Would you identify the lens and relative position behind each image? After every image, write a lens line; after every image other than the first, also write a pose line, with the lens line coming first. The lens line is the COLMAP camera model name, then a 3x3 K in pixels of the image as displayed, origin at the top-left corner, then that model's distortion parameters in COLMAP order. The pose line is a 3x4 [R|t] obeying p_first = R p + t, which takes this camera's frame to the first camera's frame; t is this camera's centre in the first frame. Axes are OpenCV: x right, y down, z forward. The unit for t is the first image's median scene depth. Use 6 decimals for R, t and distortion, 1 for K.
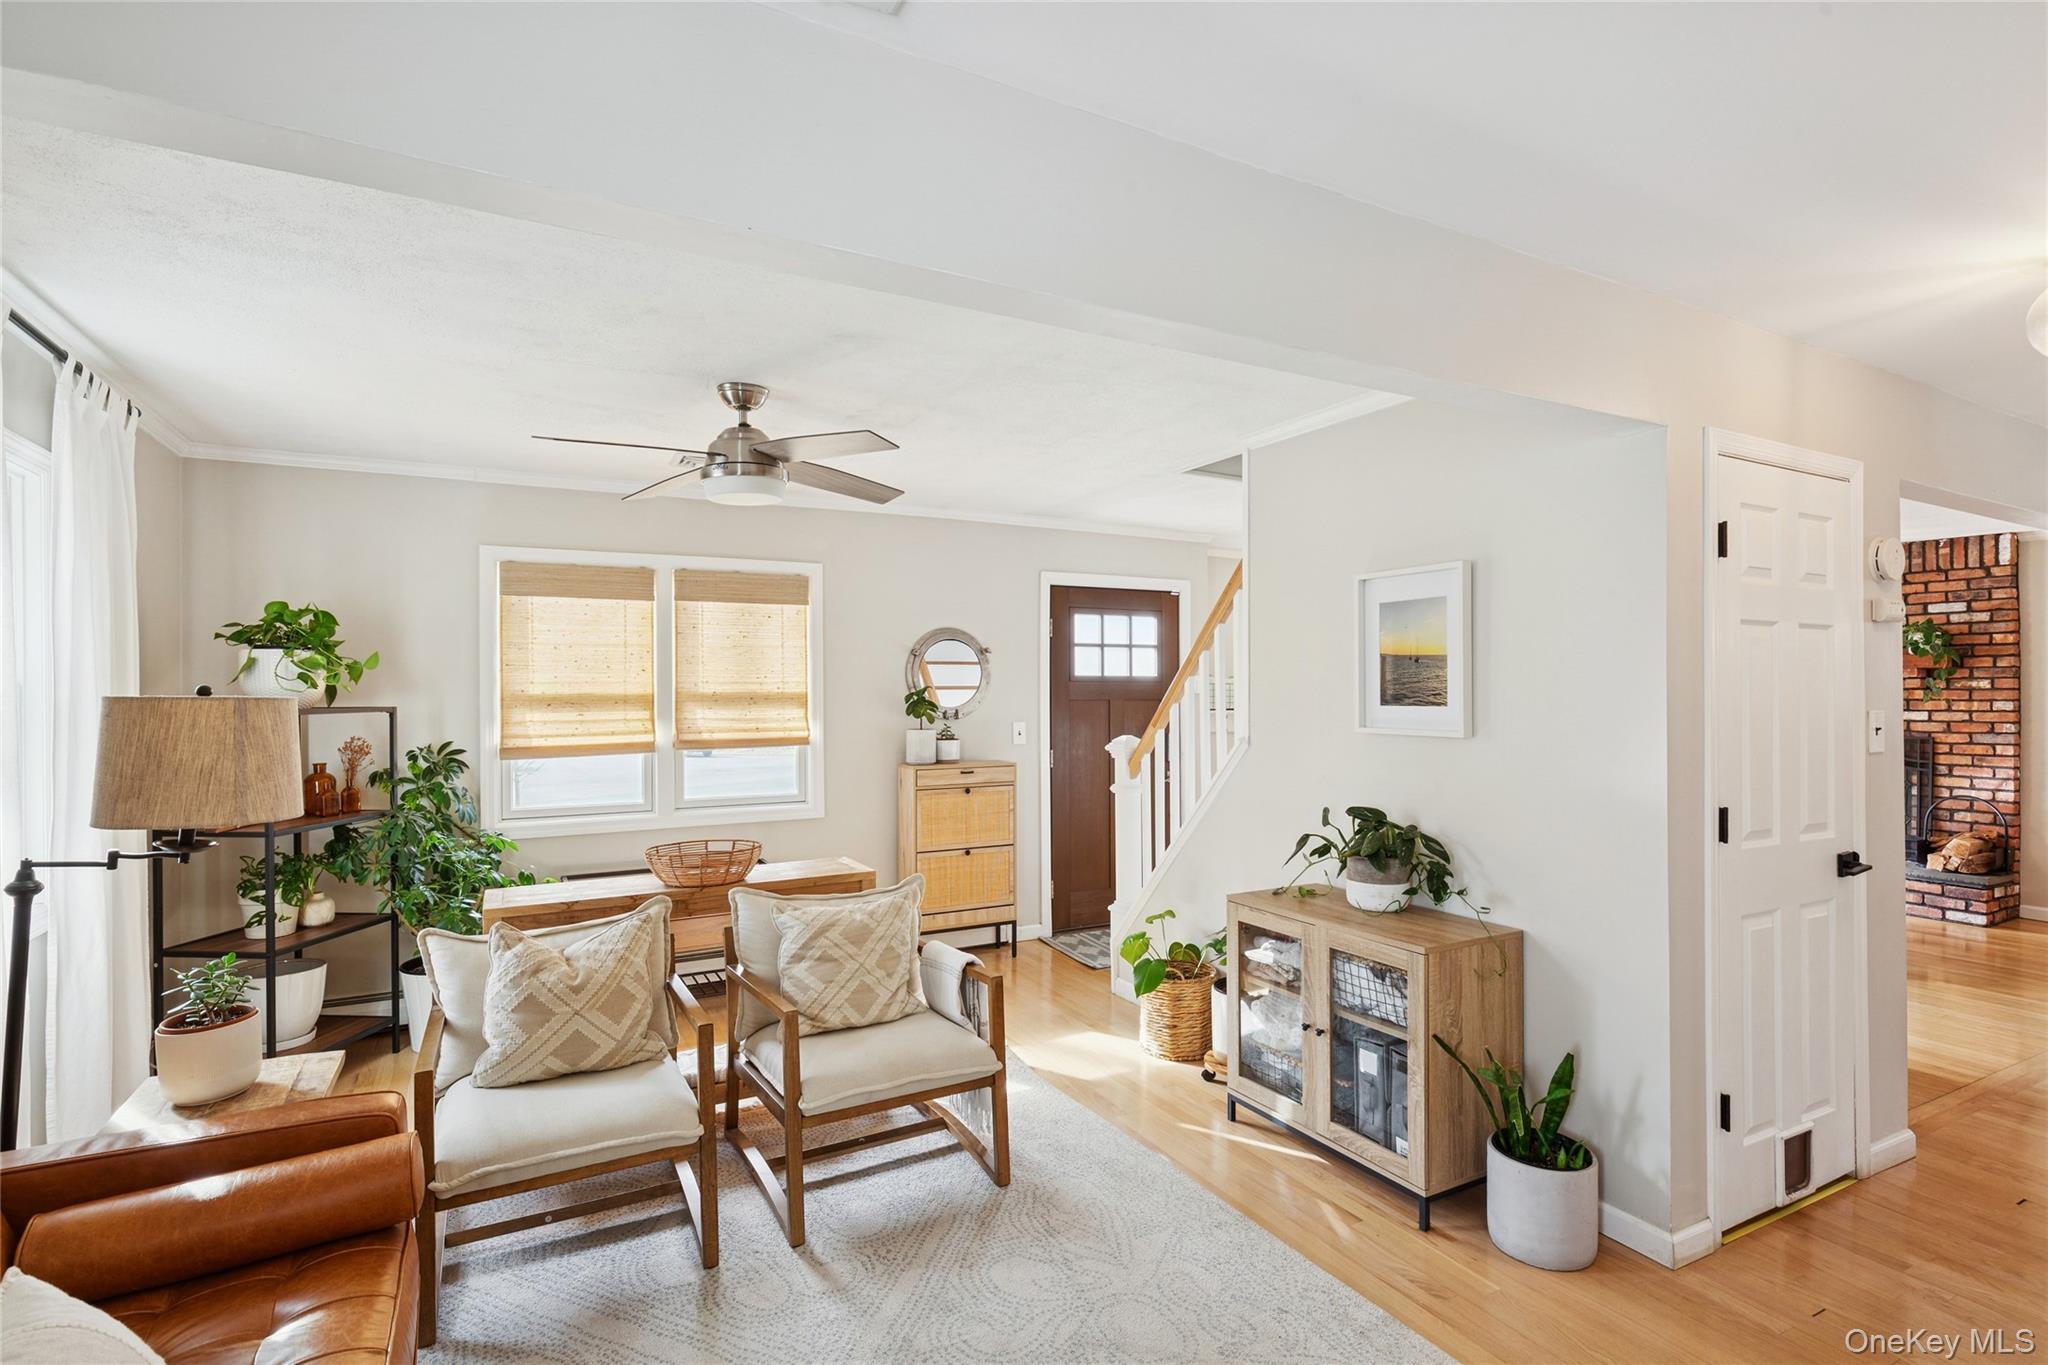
lens RADIAL K [[976.6, 0, 1031.3], [0, 976.6, 684.0], [0, 0, 1]] dist [-0.003993, 0.000245]
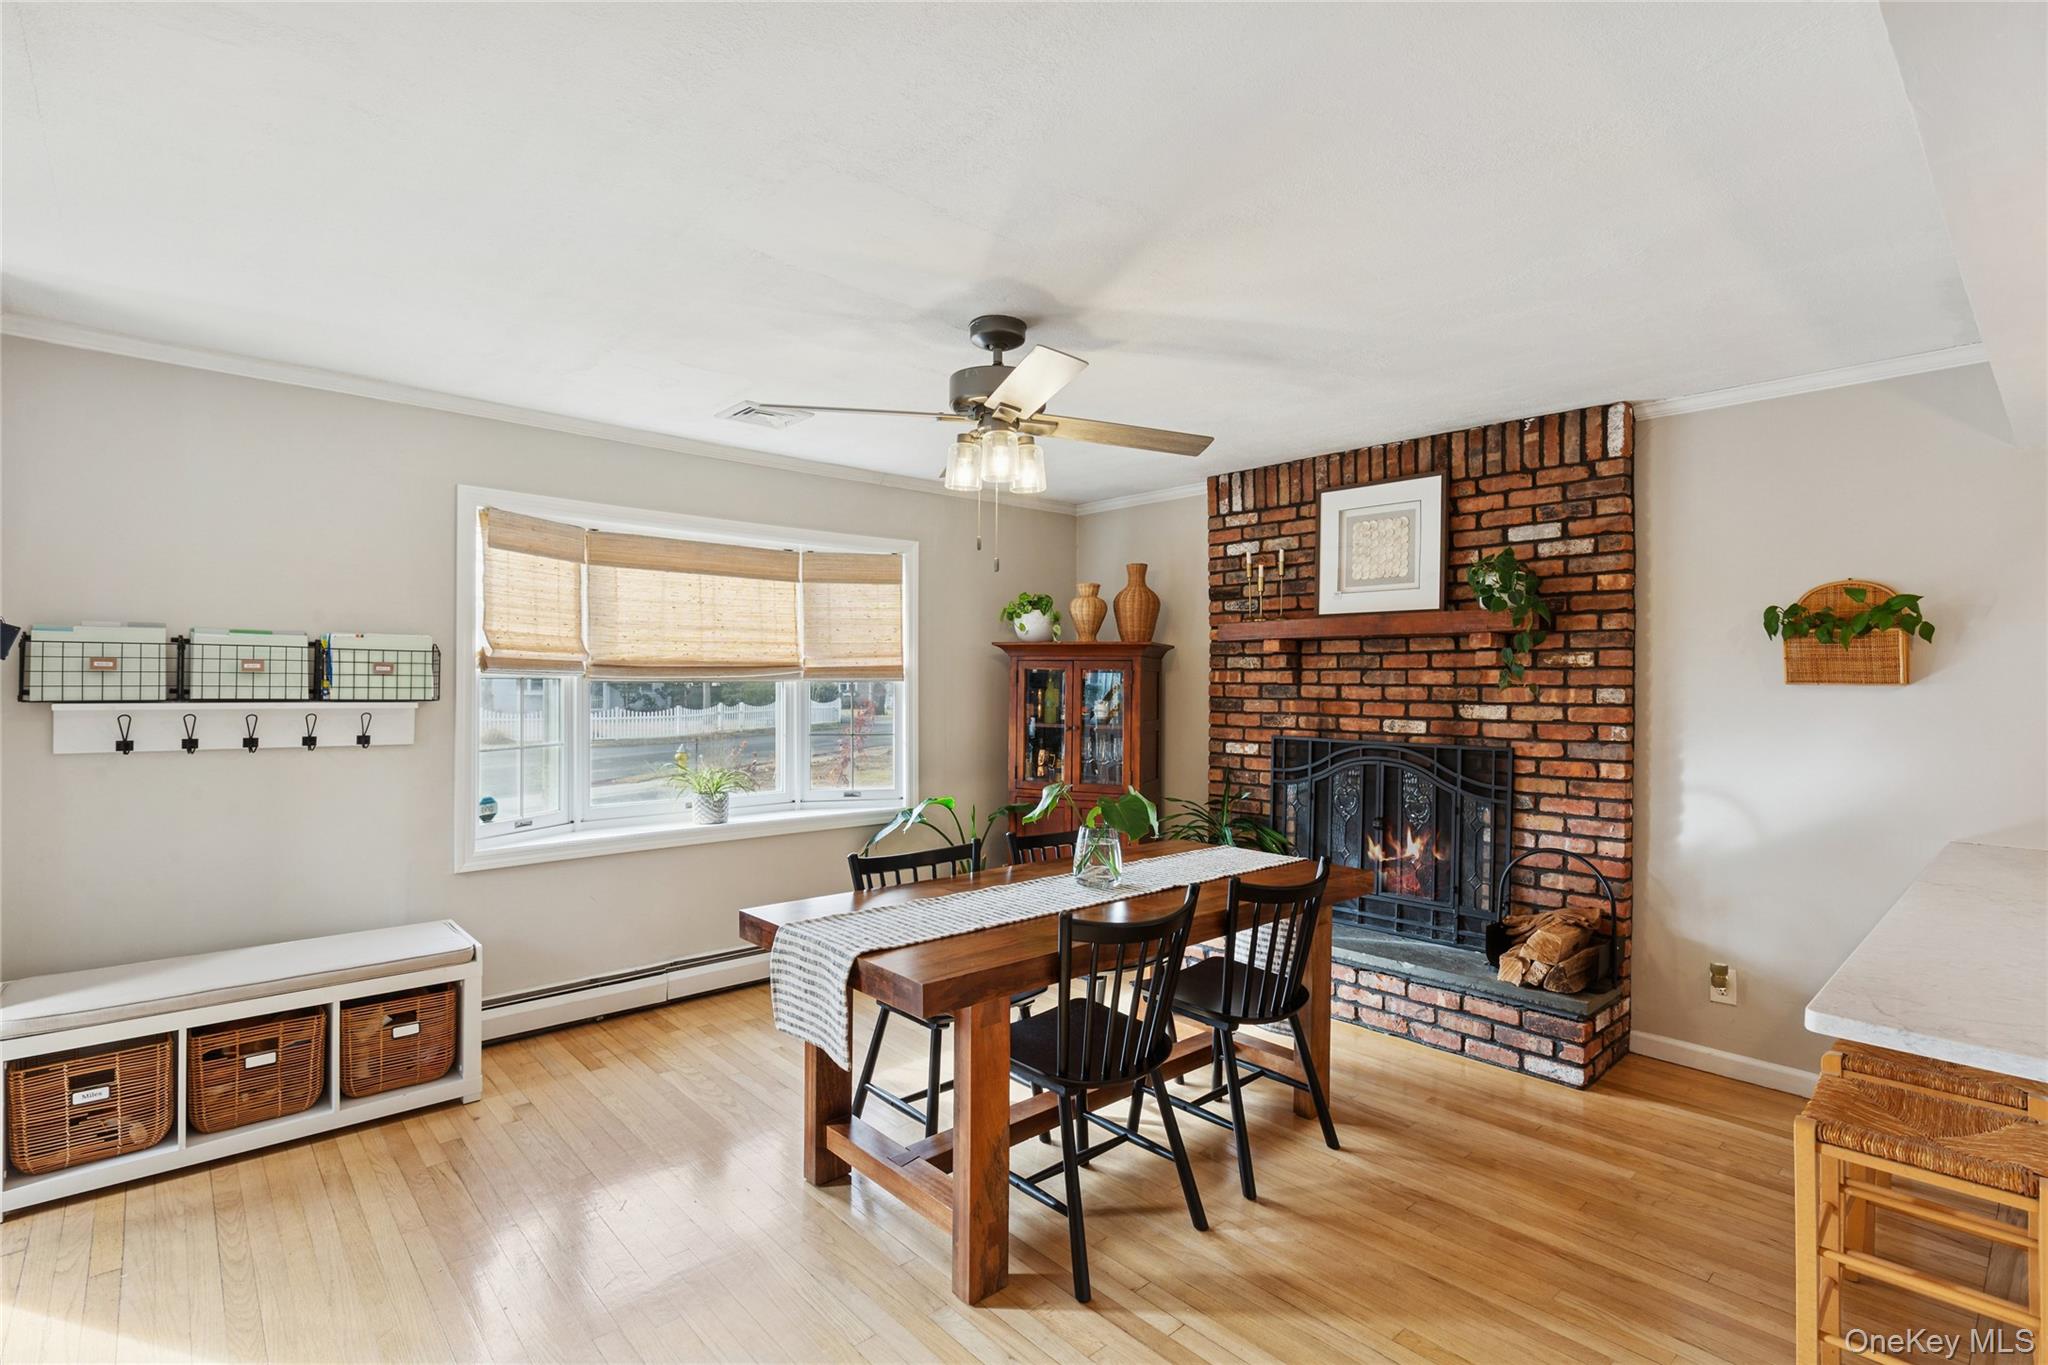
lens RADIAL K [[976.6, 0, 1014.6], [0, 976.6, 678.7], [0, 0, 1]] dist [-0.003993, 0.000245]
pose [[0.969579, 0.006662, 0.244689, 0.496189], [-0.007895, 0.999961, 0.004059, 0.012173], [-0.244653, -0.005867, 0.969593, 0.507505]]
